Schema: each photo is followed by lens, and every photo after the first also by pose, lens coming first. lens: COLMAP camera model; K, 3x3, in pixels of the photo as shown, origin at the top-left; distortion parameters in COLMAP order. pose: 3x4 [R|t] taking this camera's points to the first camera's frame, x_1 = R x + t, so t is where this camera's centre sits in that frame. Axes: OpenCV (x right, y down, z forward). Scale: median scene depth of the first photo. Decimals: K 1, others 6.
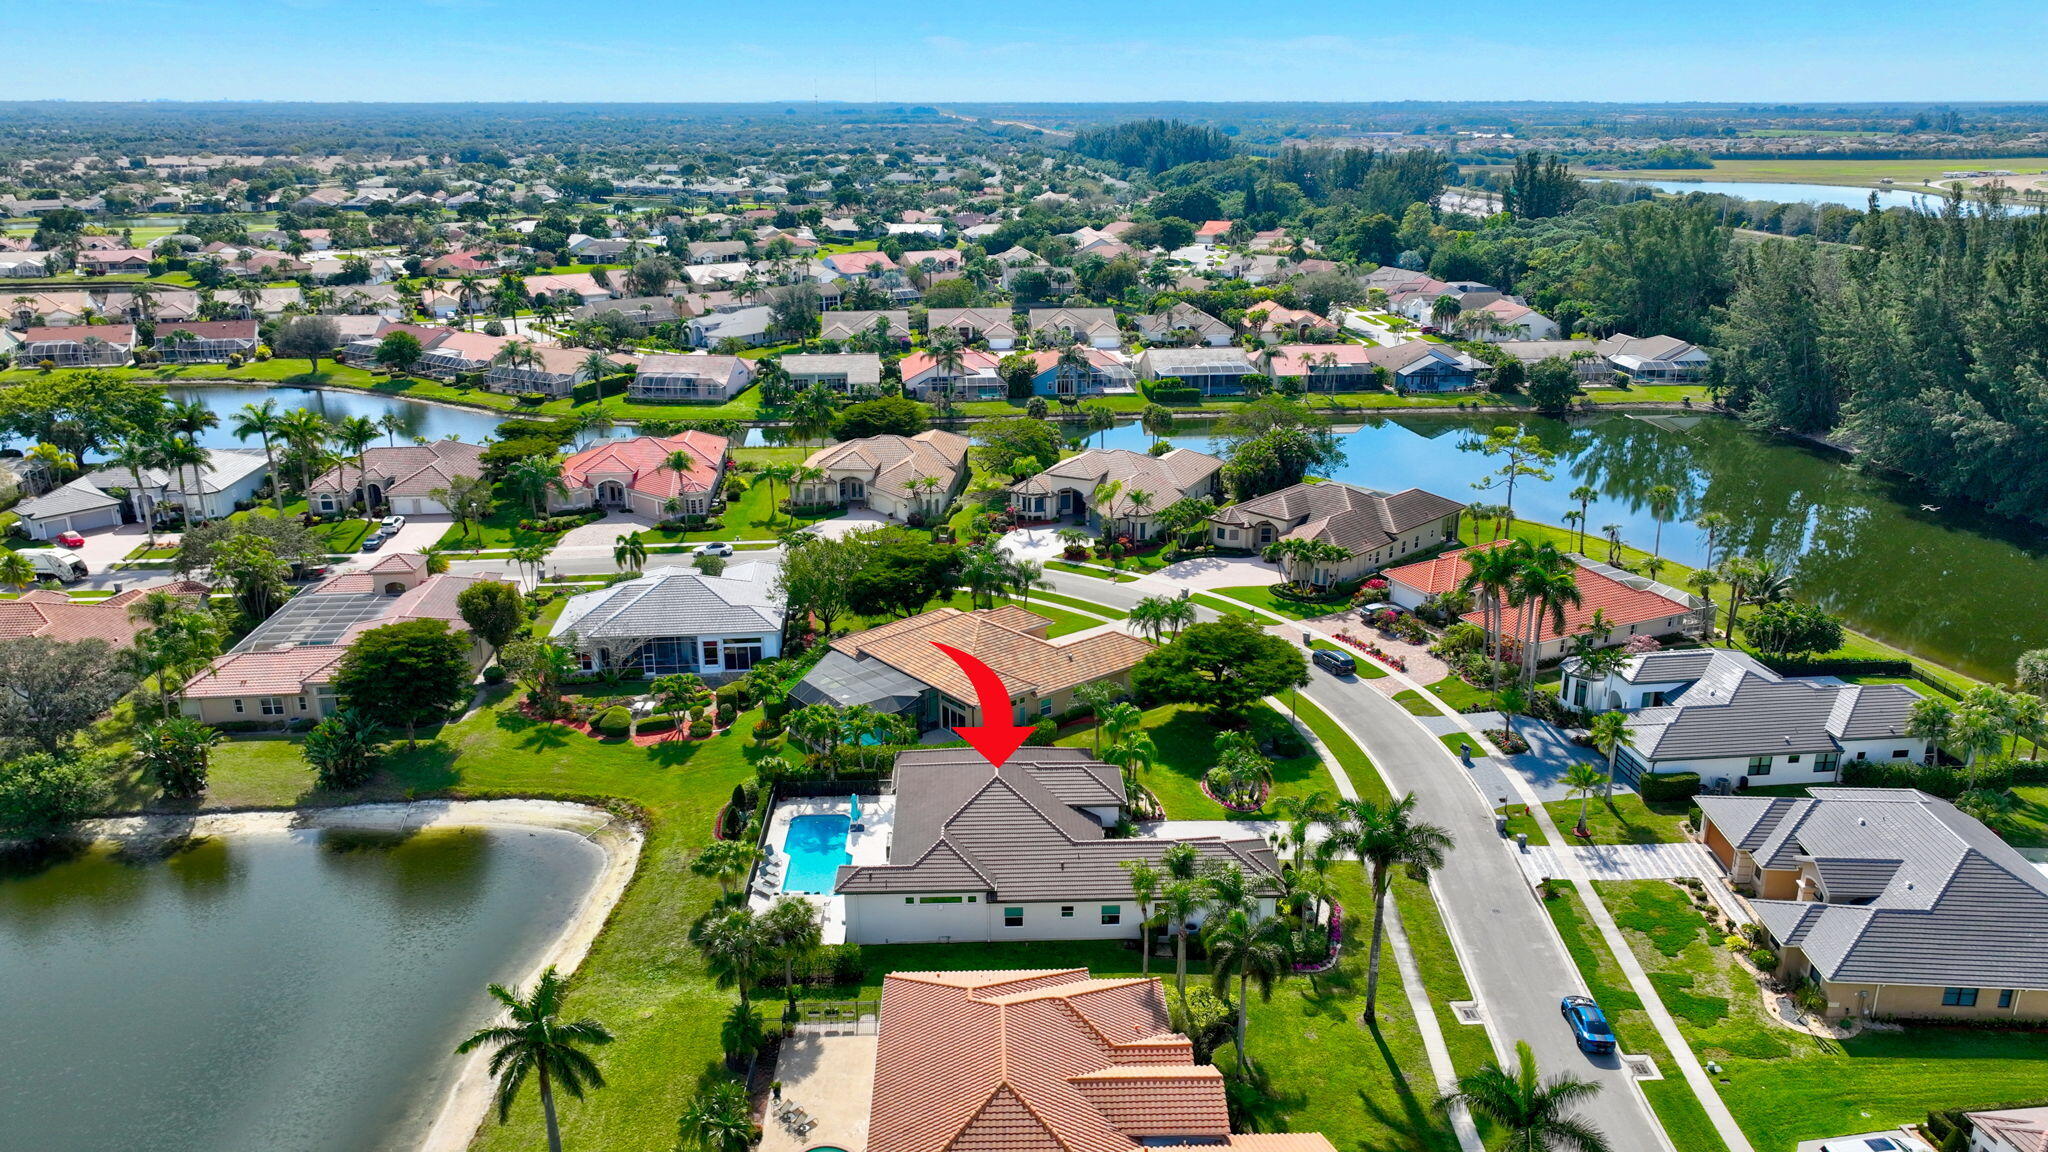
lens RADIAL K [[1395.2, 0, 1025.8], [0, 1395.2, 579.1], [0, 0, 1]] dist [0.008669, 0.005224]
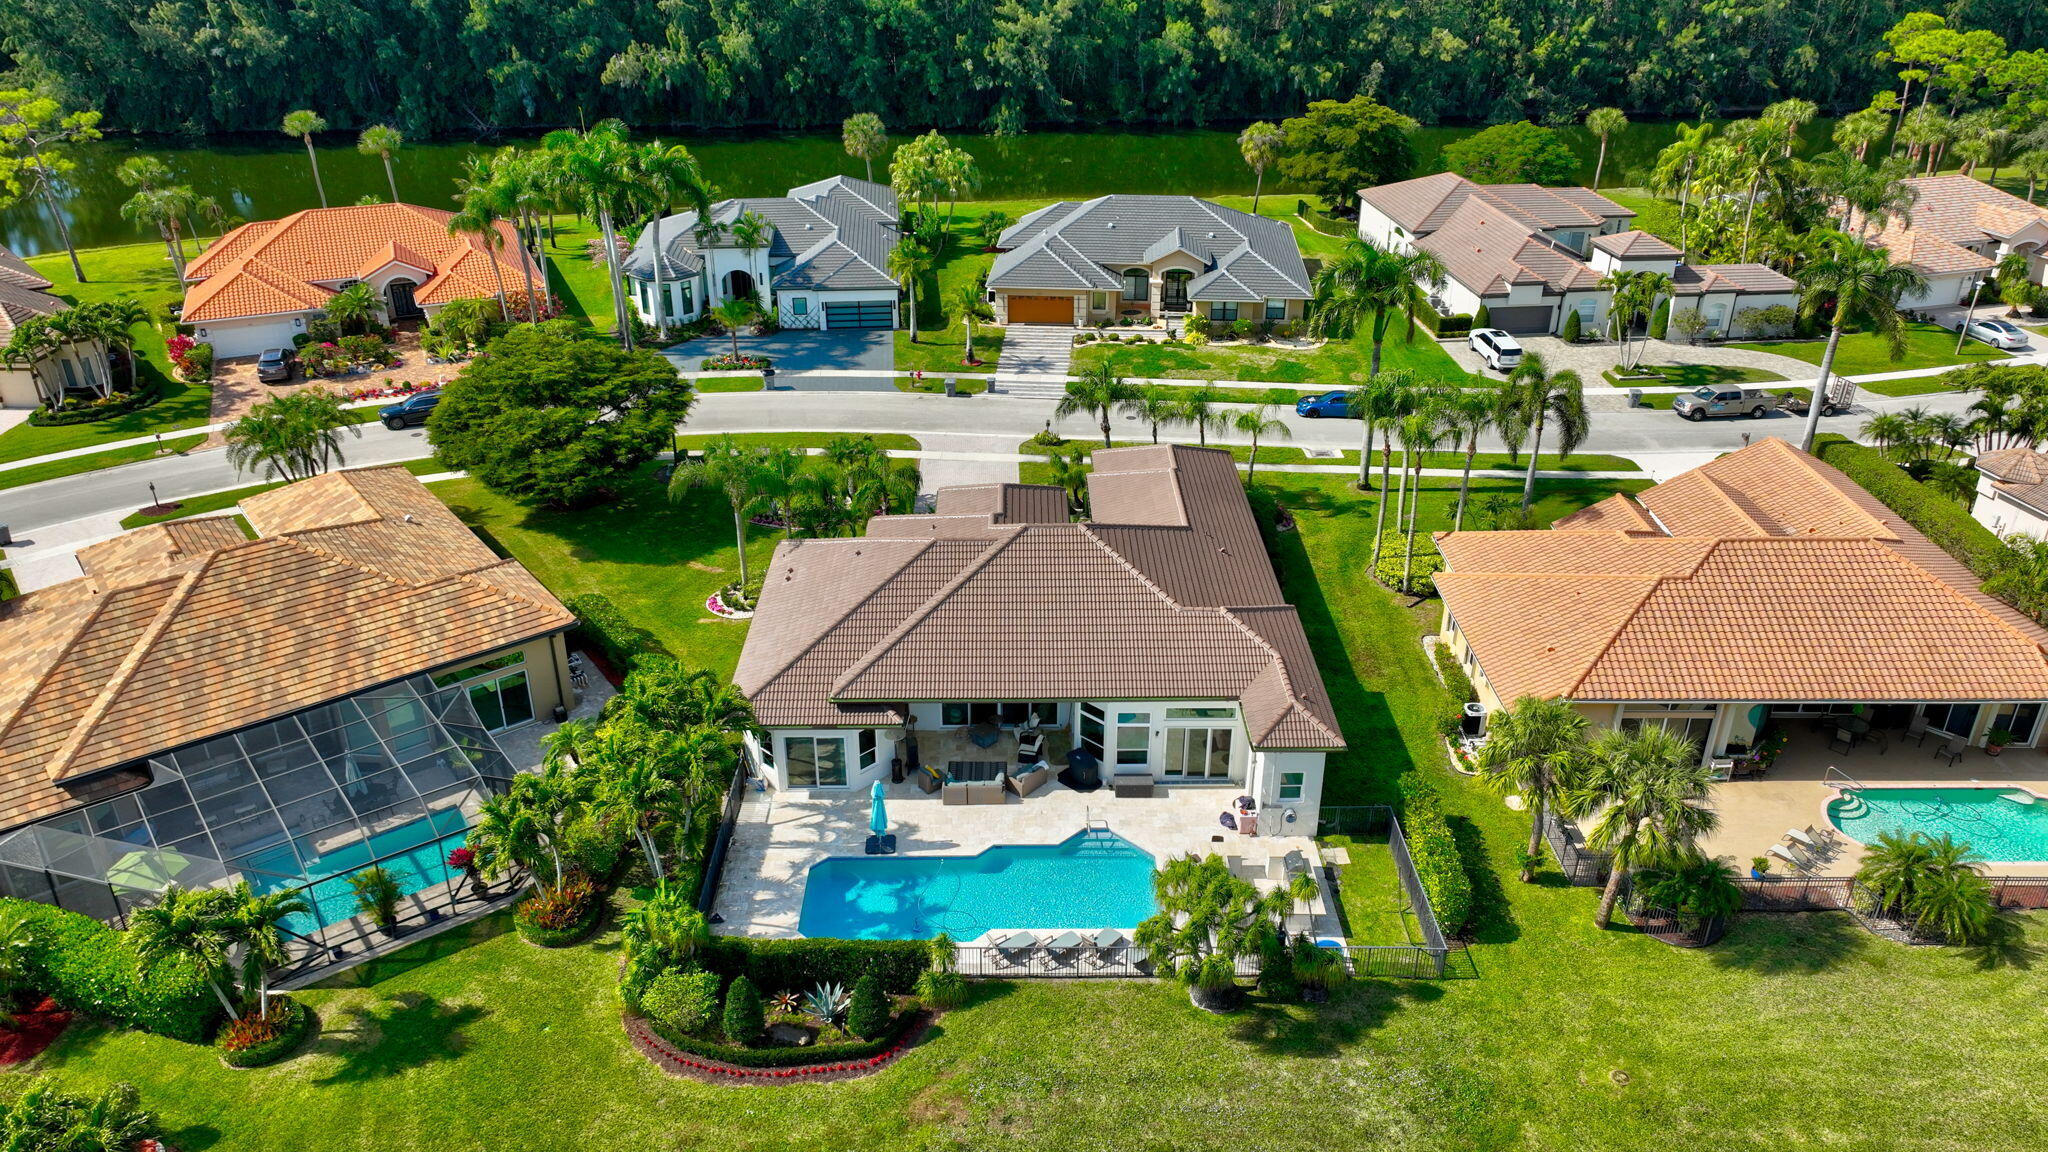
lens RADIAL K [[1454.6, 0, 1026.7], [0, 1454.6, 579.9], [0, 0, 1]] dist [0.003688, 0.013384]
pose [[0.040200, -0.455216, 0.889473, -0.309619], [0.322535, 0.848451, 0.419644, -0.051340], [-0.945703, 0.270017, 0.180931, 0.509636]]
